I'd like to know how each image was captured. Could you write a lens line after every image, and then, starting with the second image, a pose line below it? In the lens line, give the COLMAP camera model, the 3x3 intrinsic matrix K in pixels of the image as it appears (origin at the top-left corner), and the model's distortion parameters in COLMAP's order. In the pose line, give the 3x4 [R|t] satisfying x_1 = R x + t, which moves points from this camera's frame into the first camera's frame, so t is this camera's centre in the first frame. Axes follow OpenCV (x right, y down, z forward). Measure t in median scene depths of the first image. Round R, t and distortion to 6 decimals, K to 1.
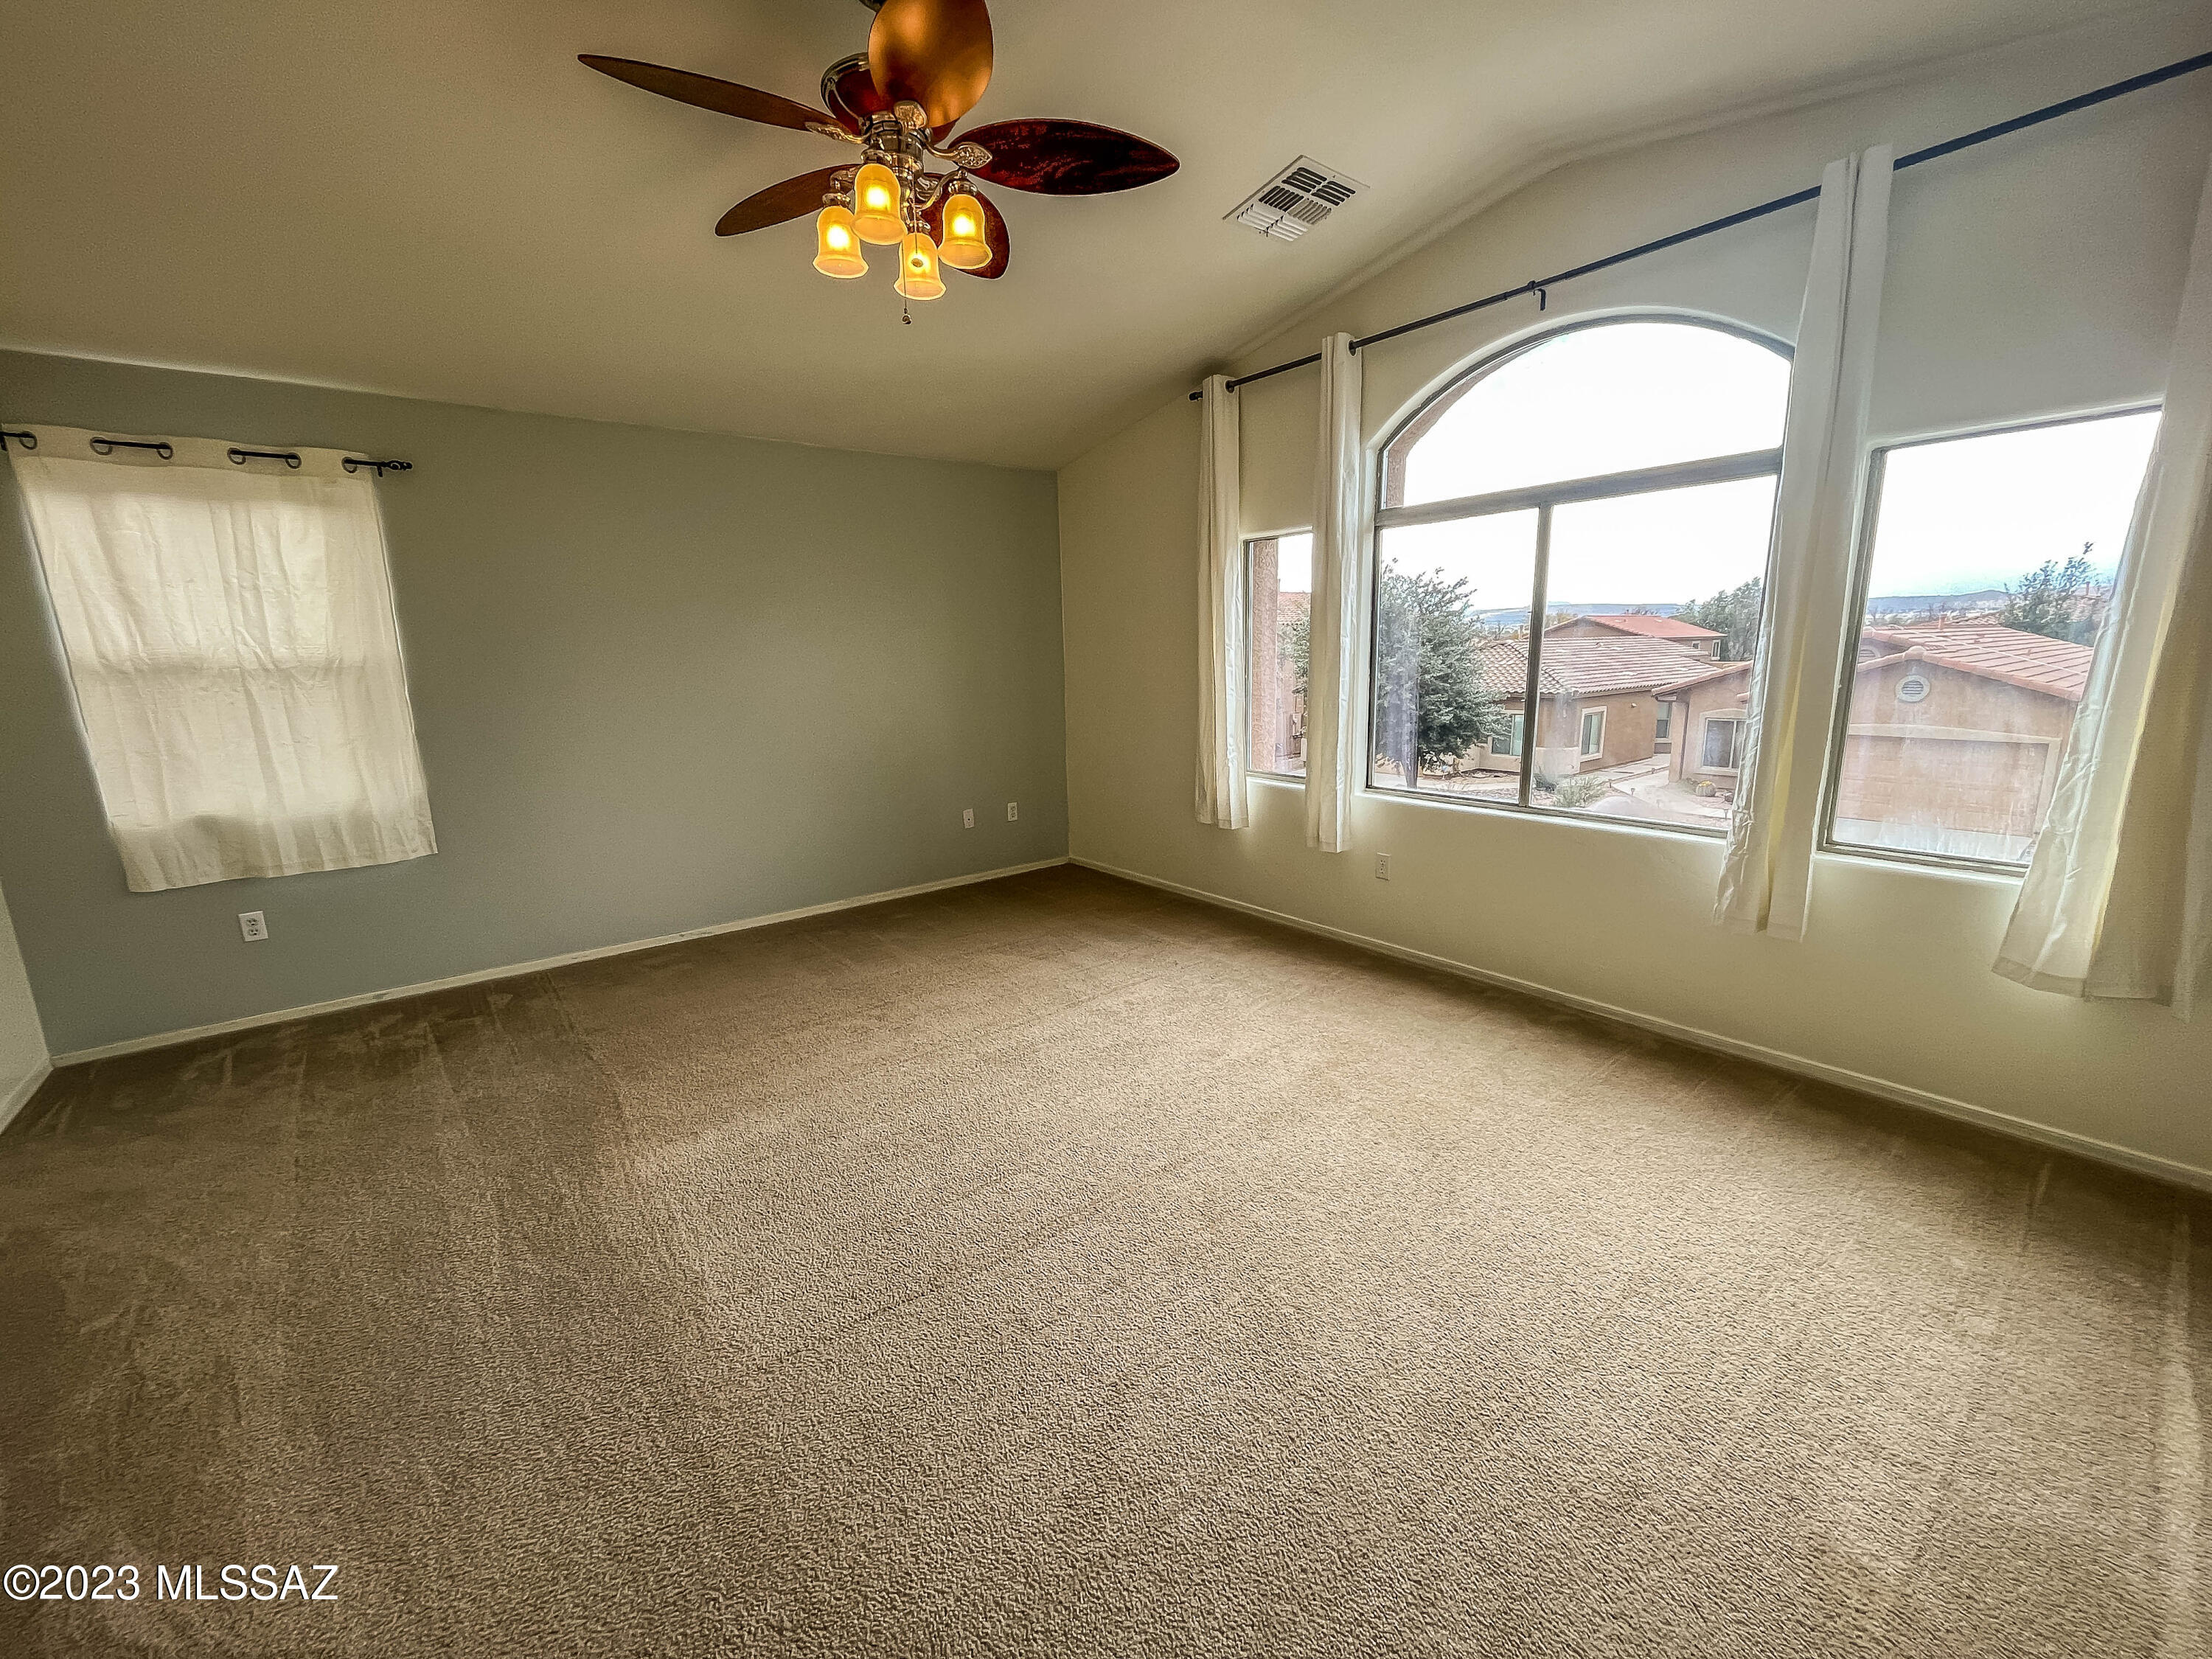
lens RADIAL K [[902.6, 0, 1096.6], [0, 902.6, 836.3], [0, 0, 1]] dist [-0.001504, 0.000848]
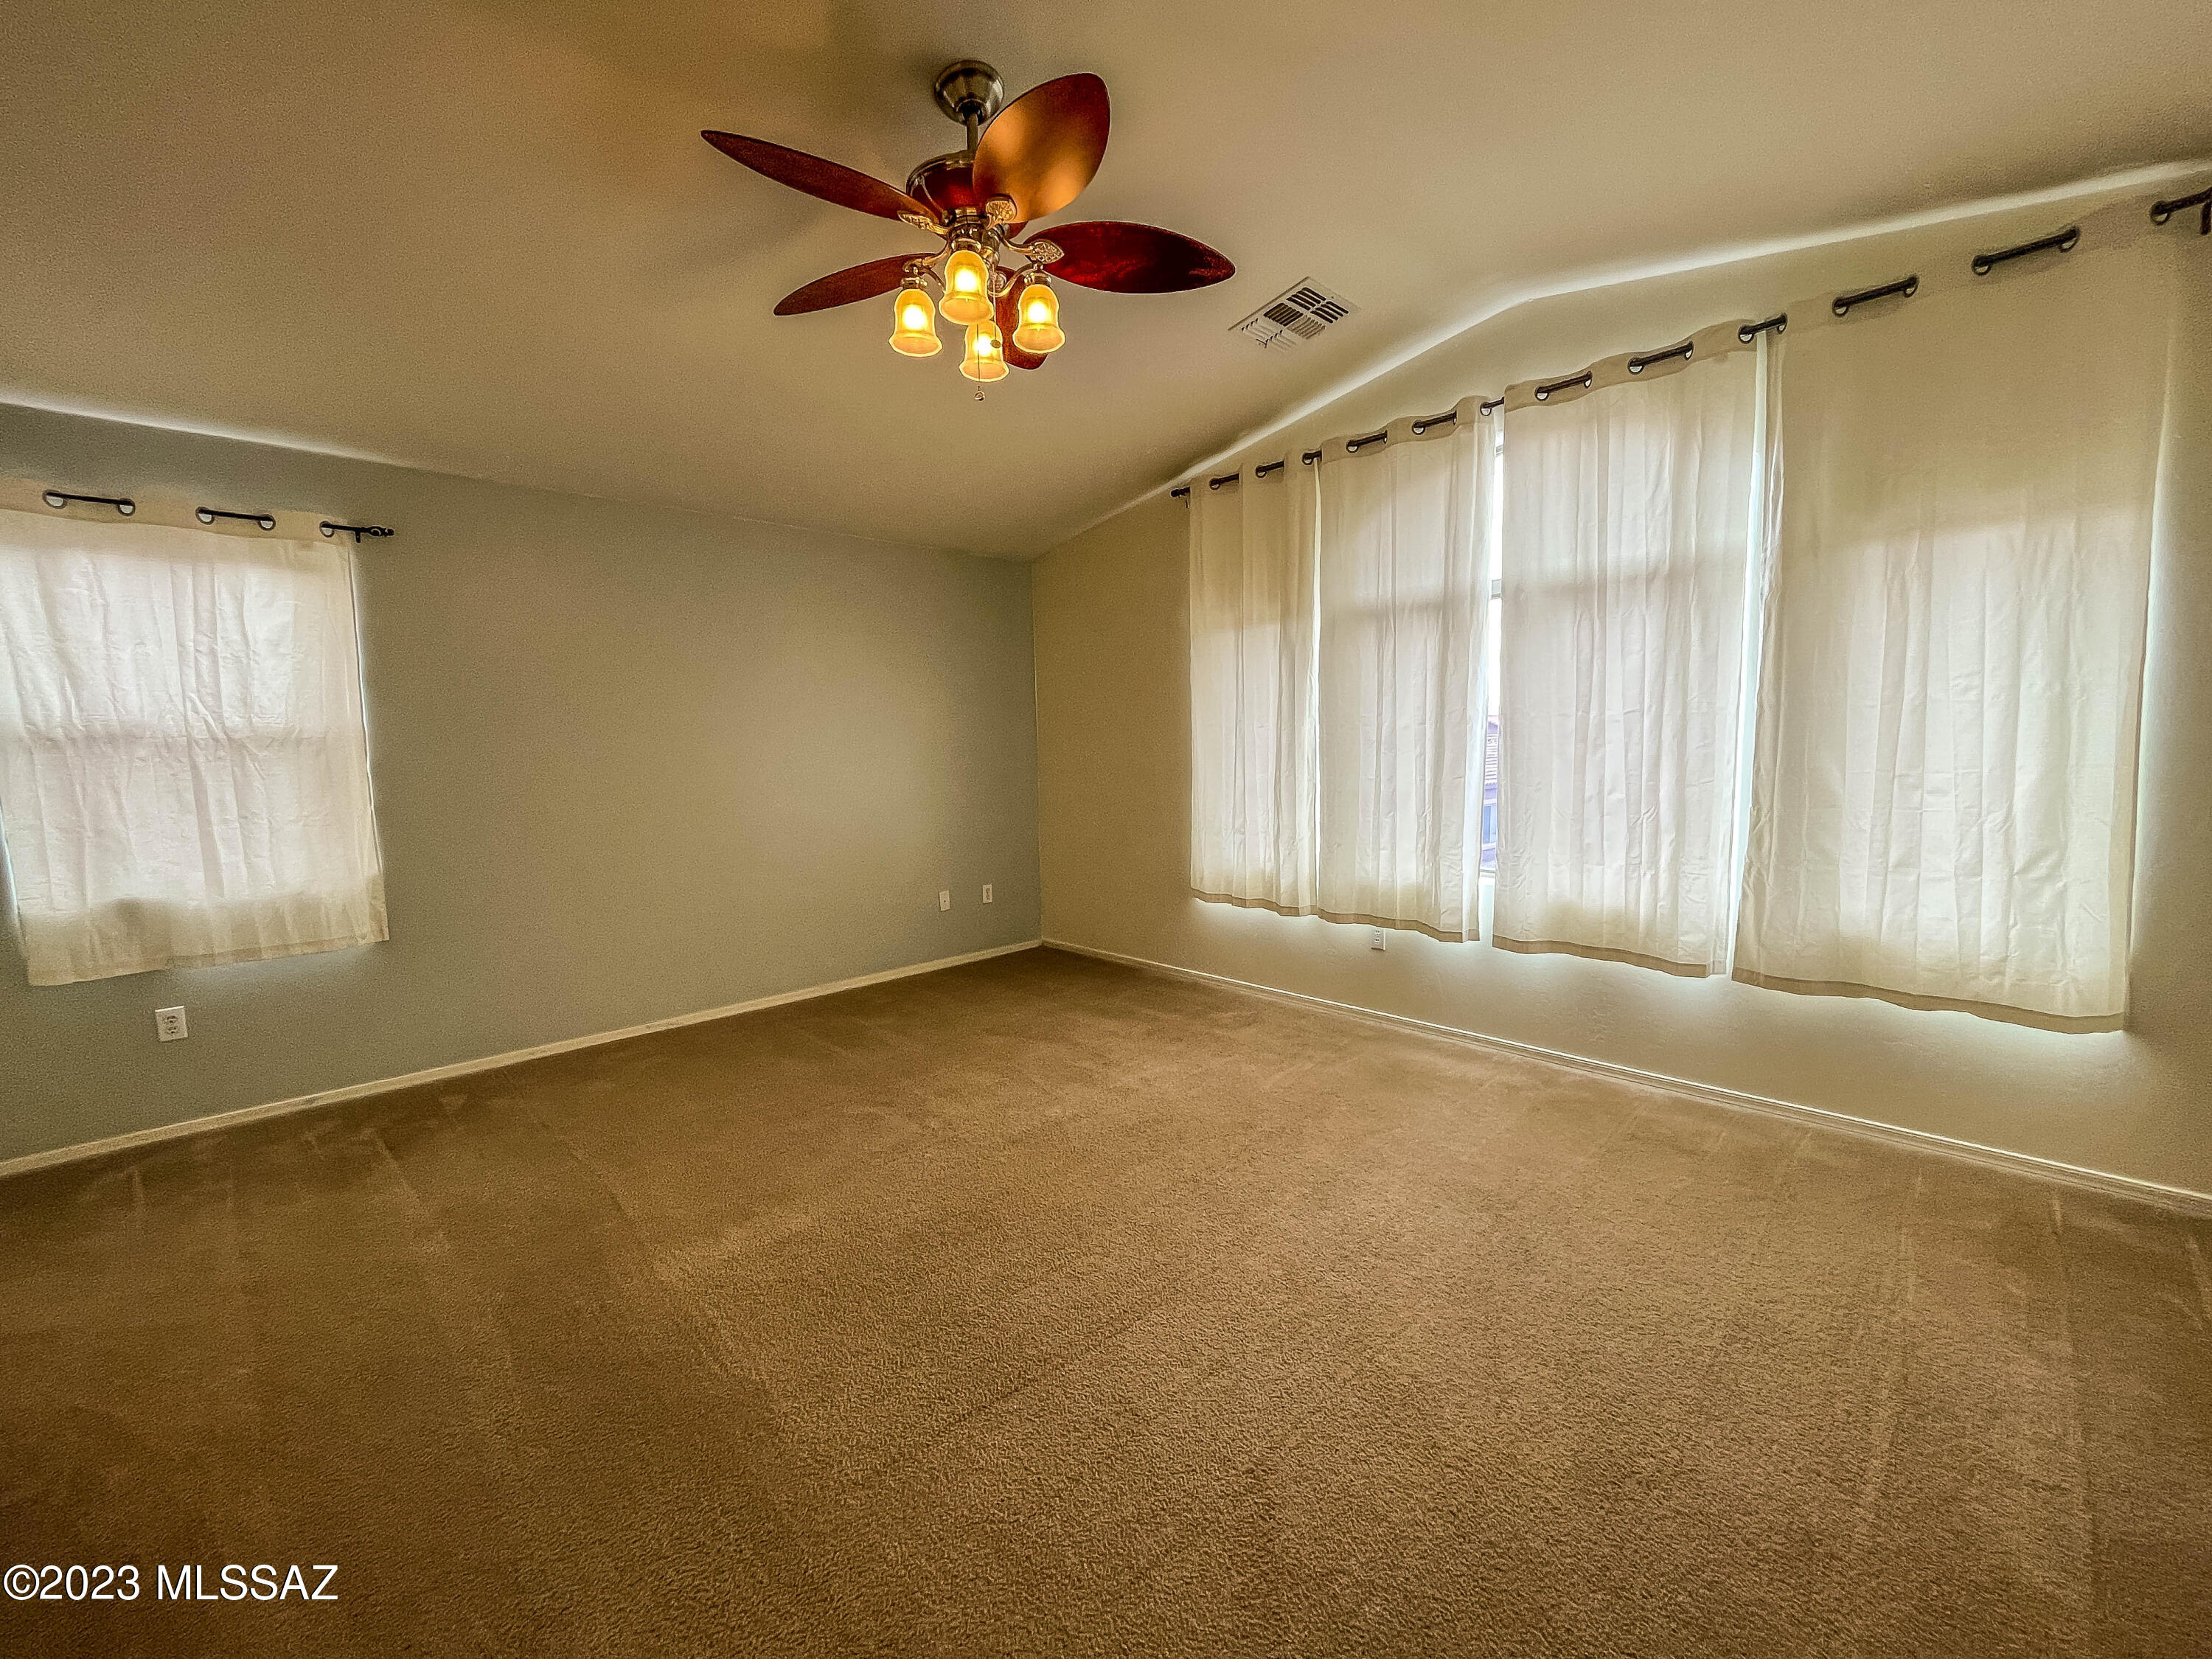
lens RADIAL K [[902.6, 0, 1096.6], [0, 902.6, 836.3], [0, 0, 1]] dist [-0.001504, 0.000848]
pose [[0.995072, -0.006721, 0.098926, -0.128861], [0.017066, 0.994420, -0.104105, 0.027231], [-0.097674, 0.105280, 0.989634, 0.012079]]
